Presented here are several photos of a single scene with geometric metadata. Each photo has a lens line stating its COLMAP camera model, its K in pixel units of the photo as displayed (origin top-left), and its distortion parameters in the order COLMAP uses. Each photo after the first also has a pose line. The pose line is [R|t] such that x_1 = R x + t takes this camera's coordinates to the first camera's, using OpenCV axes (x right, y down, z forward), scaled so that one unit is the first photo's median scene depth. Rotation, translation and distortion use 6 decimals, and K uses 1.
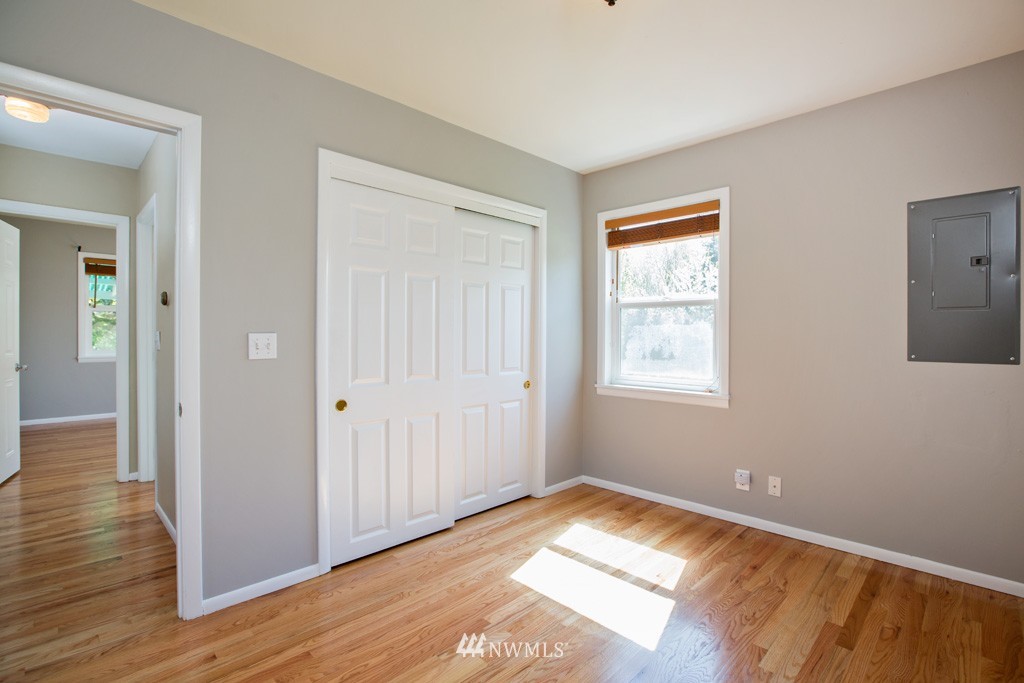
lens RADIAL K [[479.2, 0, 511.8], [0, 479.2, 334.4], [0, 0, 1]] dist [-0.000652, 0.000125]
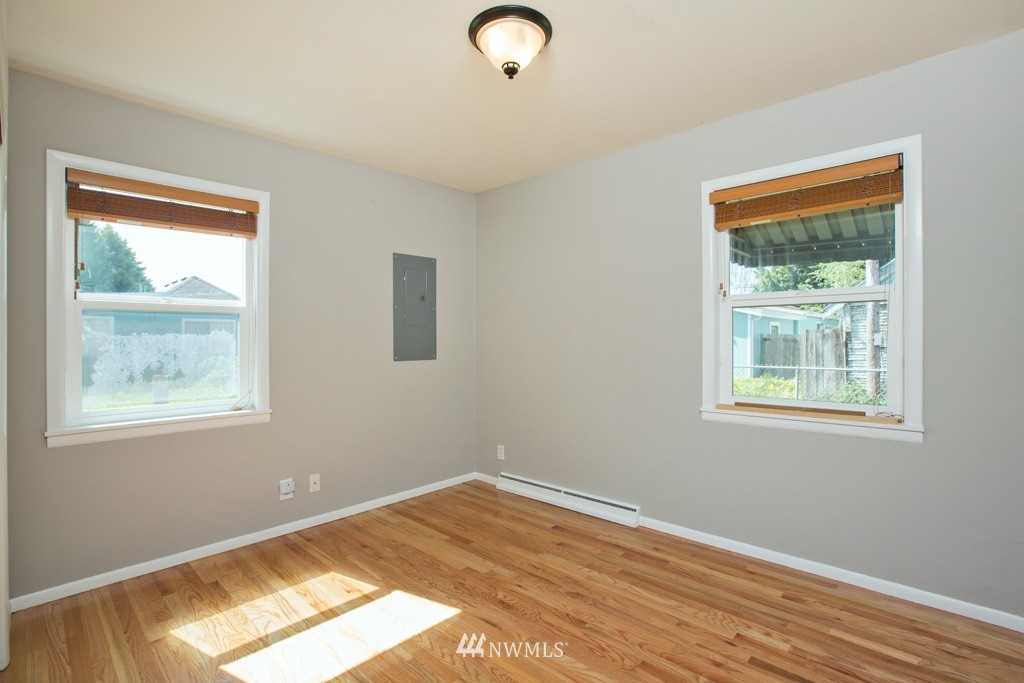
lens RADIAL K [[491.1, 0, 512.0], [0, 491.1, 341.5], [0, 0, 1]] dist [-0.042422, 0.016691]
pose [[-0.015279, -0.002921, 0.999879, -0.531522], [0.015702, 0.999872, 0.003161, -0.002824], [-0.999760, 0.015748, -0.015231, 0.524253]]
